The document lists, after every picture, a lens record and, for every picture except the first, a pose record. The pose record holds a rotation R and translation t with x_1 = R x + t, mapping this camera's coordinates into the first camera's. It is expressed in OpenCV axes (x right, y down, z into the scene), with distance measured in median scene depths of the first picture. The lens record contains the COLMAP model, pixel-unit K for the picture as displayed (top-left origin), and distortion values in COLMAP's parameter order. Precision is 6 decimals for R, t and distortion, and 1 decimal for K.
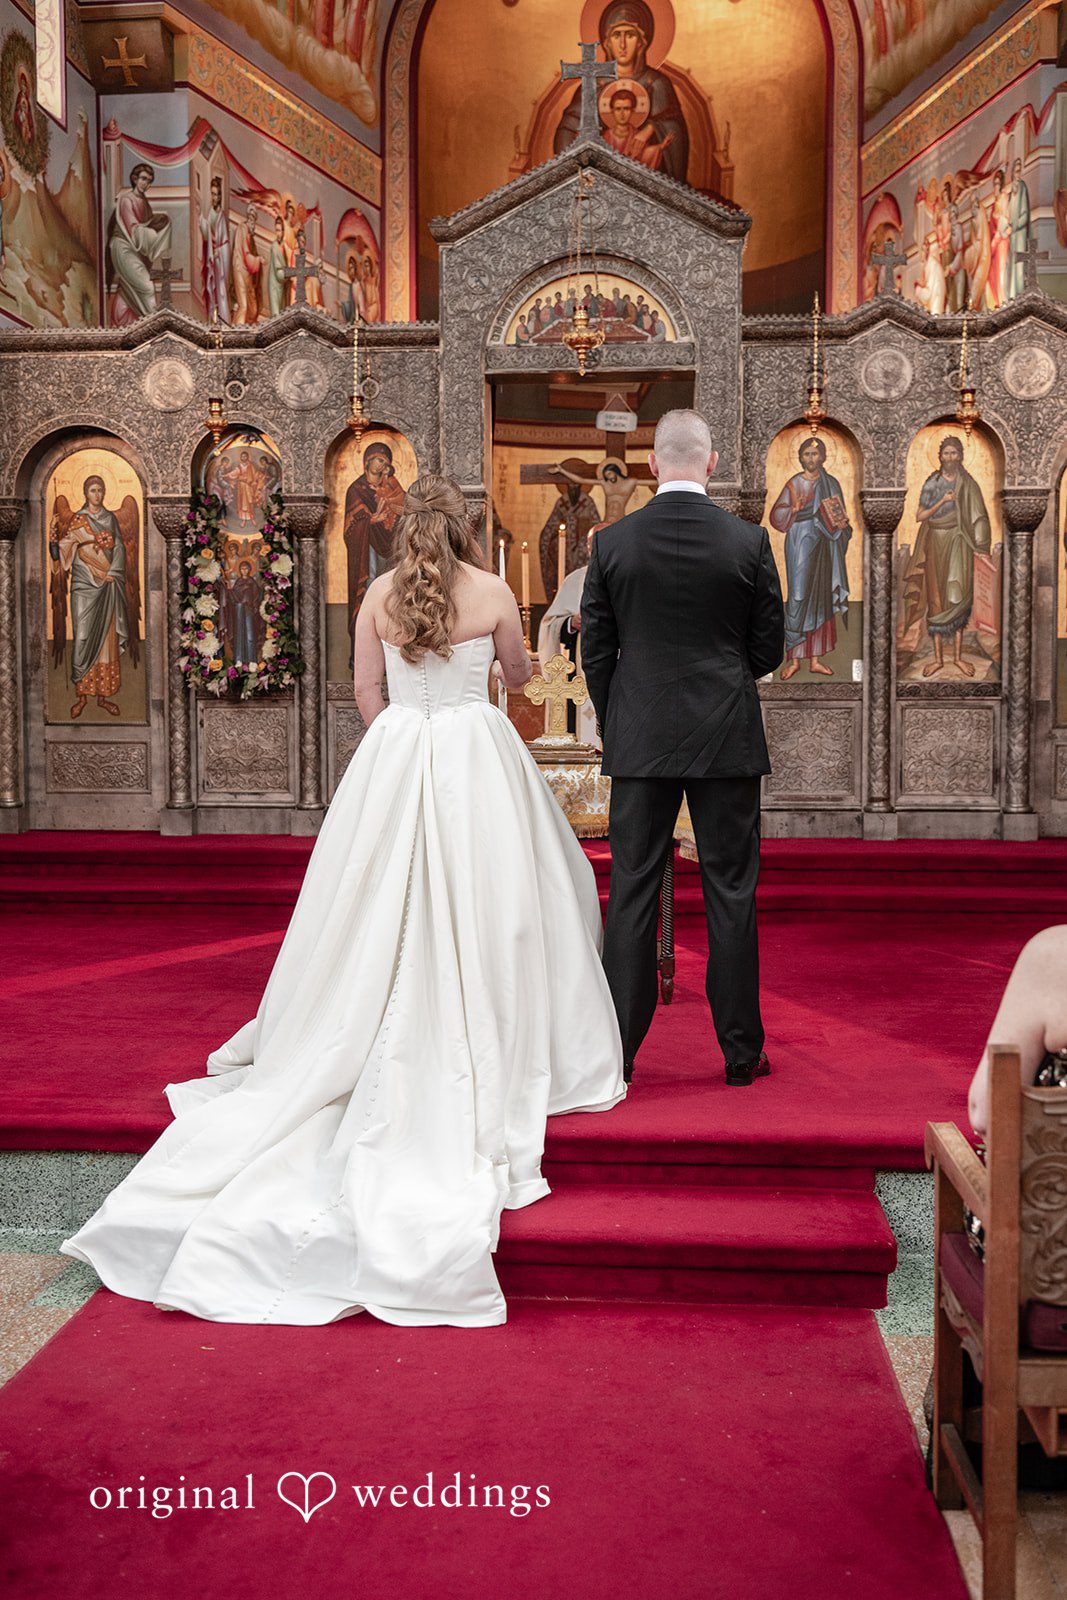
lens RADIAL K [[1595.0, 0, 530.8], [0, 1595.0, 791.0], [0, 0, 1]] dist [0.000876, -0.018703]
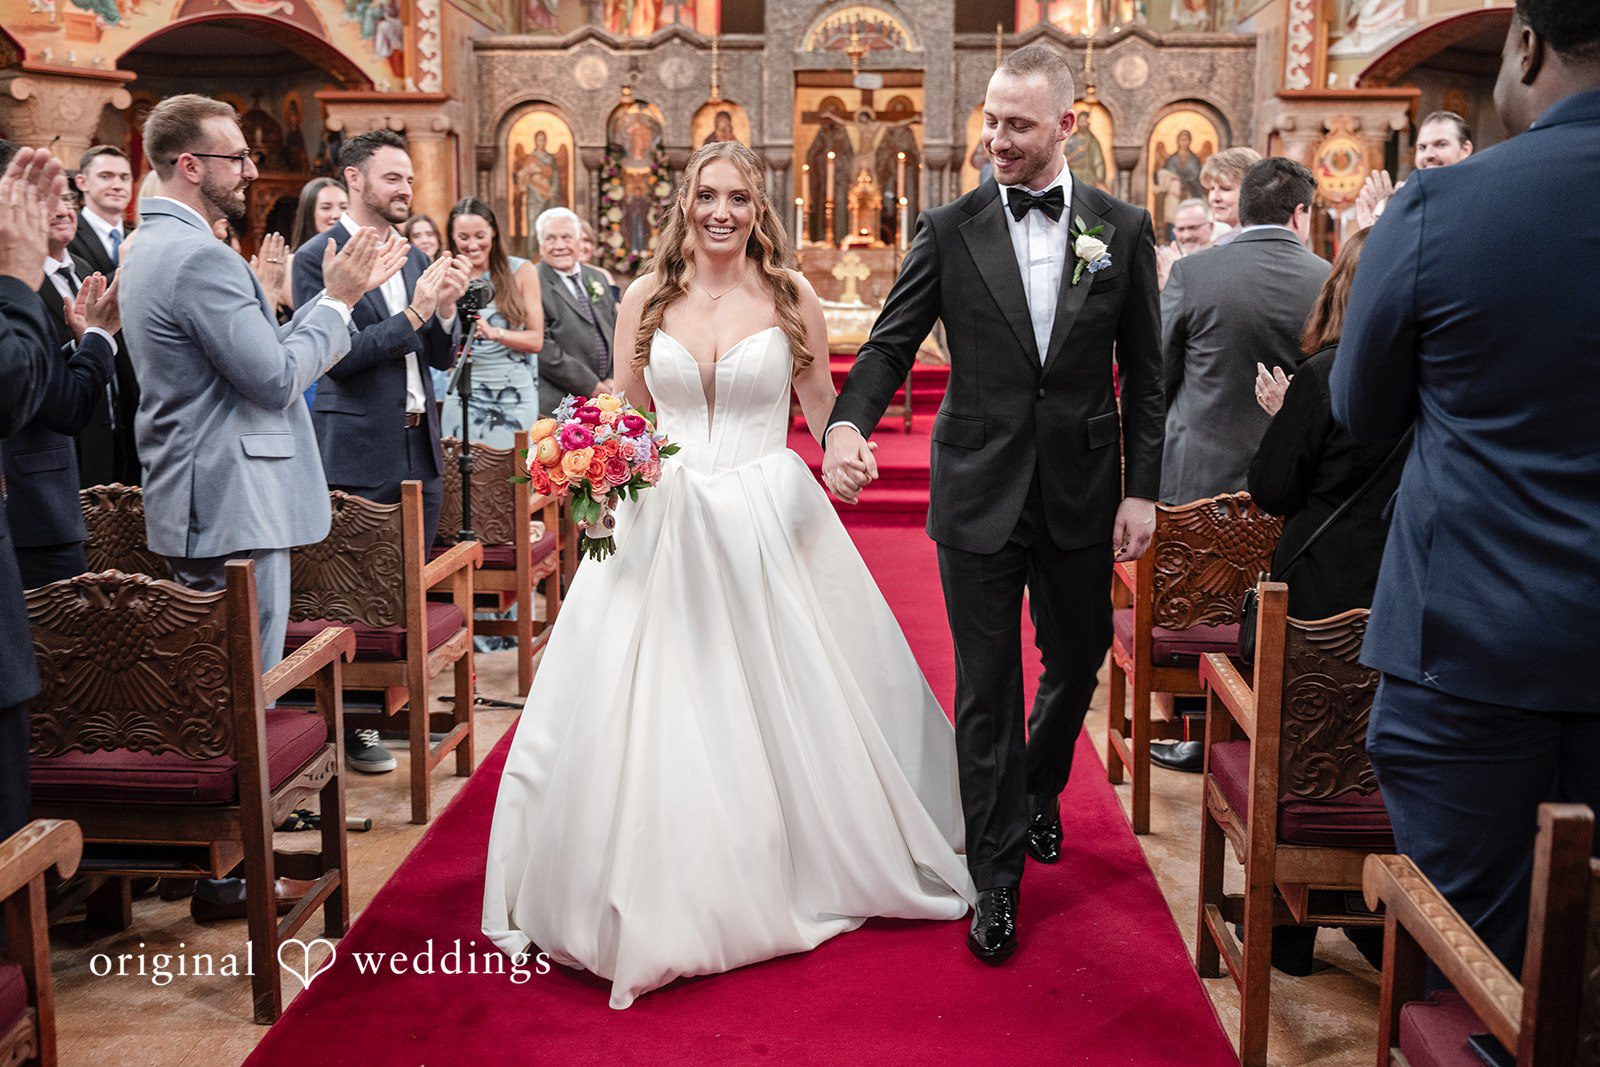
lens RADIAL K [[1595.0, 0, 762.2], [0, 1595.0, 534.8], [0, 0, 1]] dist [0.000876, -0.018703]
pose [[0.999941, 0.002915, 0.010509, -0.072682], [-0.003990, 0.994595, 0.103754, 0.035509], [-0.010150, -0.103789, 0.994548, -0.618762]]
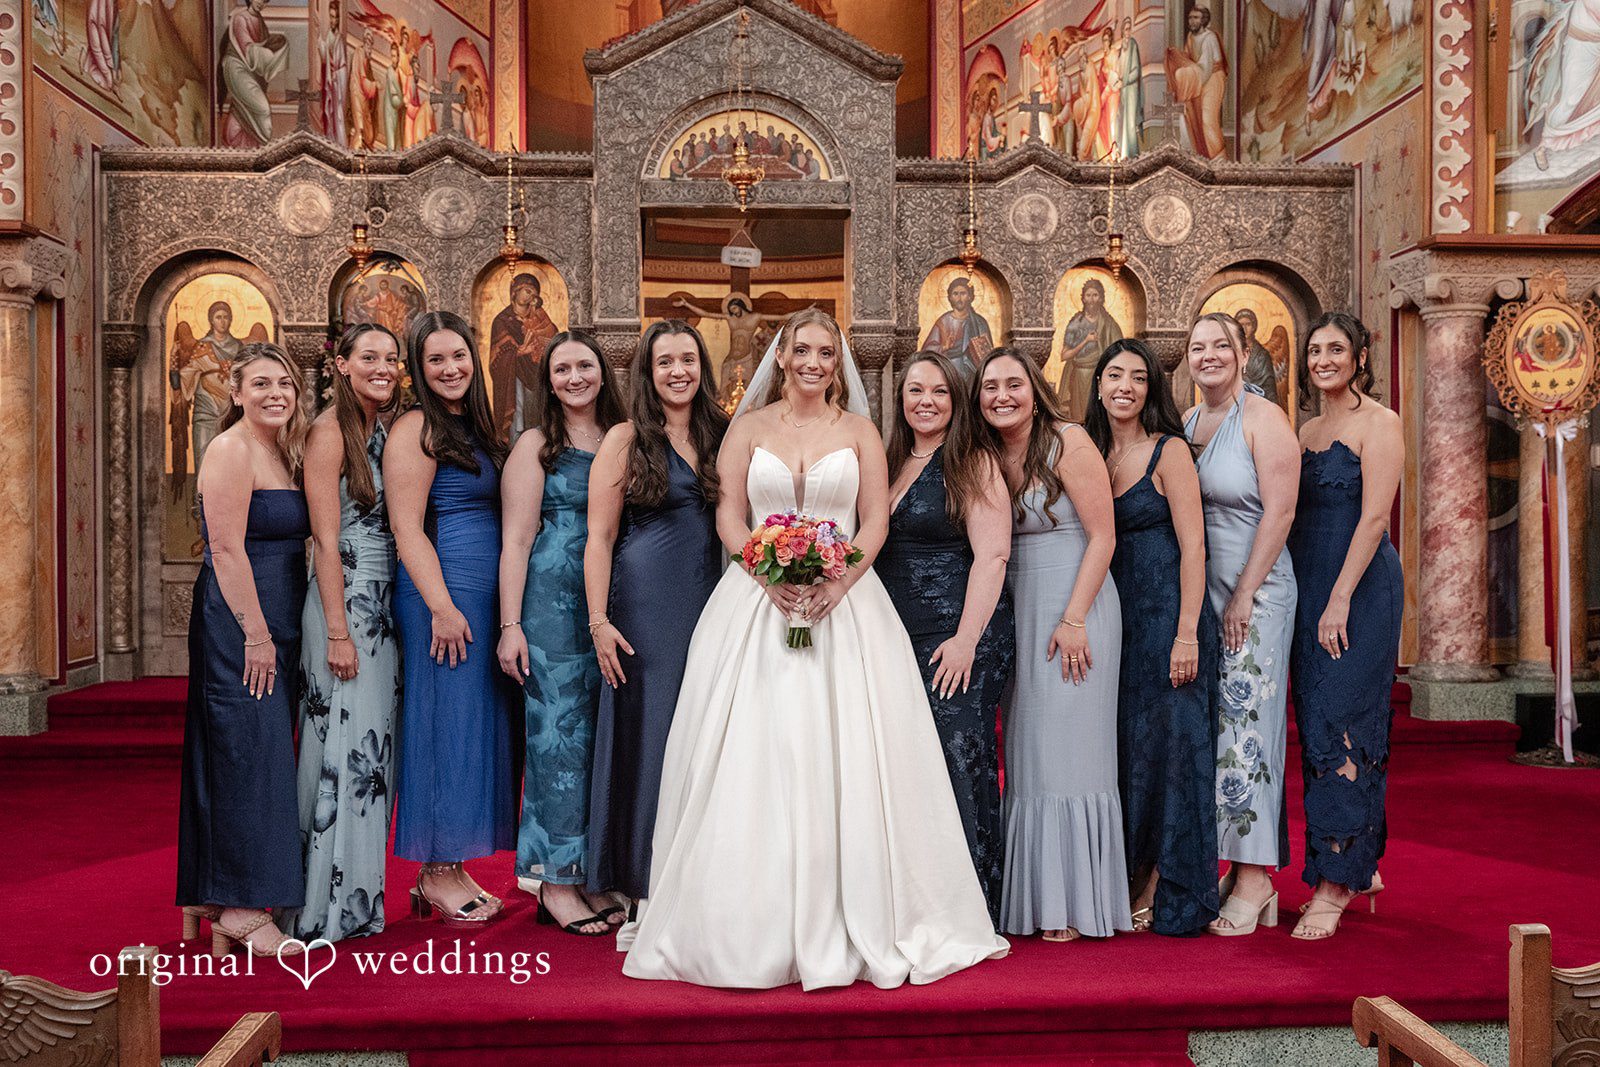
lens RADIAL K [[1568.4, 0, 800.0], [0, 1568.4, 533.5], [0, 0, 1]] dist [0.002844, -0.008813]
pose [[0.989237, -0.003372, 0.146284, -0.070906], [0.011024, 0.998611, -0.051527, -0.007977], [-0.145907, 0.052585, 0.987900, 0.034536]]
